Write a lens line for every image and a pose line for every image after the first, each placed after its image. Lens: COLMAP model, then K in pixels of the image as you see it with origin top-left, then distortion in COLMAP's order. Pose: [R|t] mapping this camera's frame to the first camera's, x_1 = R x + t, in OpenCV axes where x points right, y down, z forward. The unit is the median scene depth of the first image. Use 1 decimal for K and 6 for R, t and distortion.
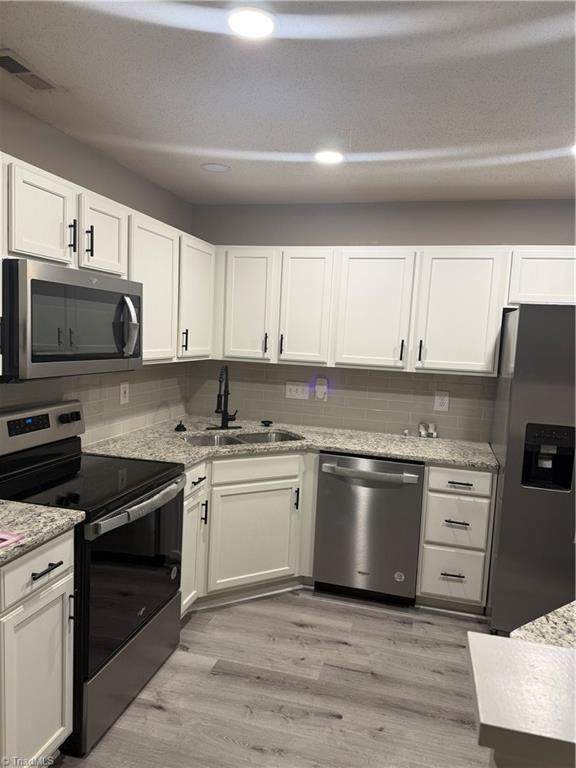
lens RADIAL K [[534.6, 0, 288.0], [0, 534.6, 384.0], [0, 0, 1]] dist [-0.001287, -0.000780]
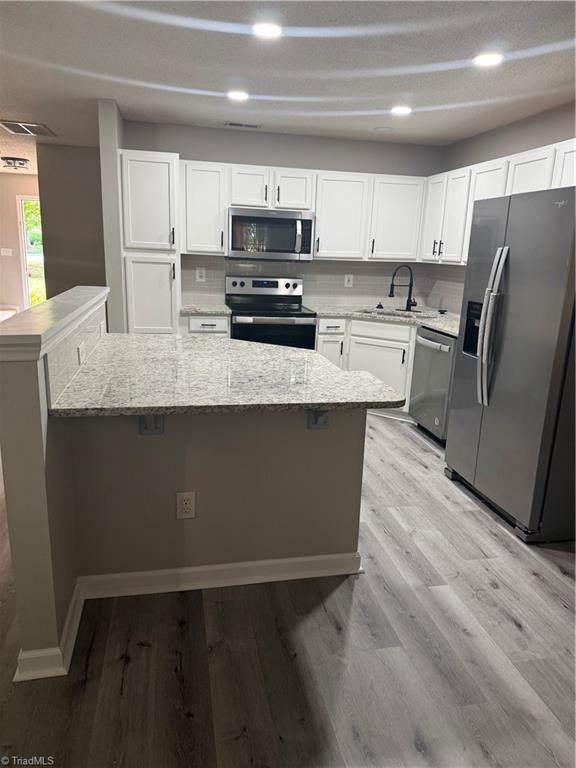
lens RADIAL K [[540.3, 0, 288.0], [0, 540.3, 384.0], [0, 0, 1]] dist [0.072915, -0.000129]
pose [[0.468248, 0.188209, -0.863320, 1.185638], [-0.101602, 0.982039, 0.158984, 0.087982], [0.877736, 0.013271, 0.478960, 0.013830]]
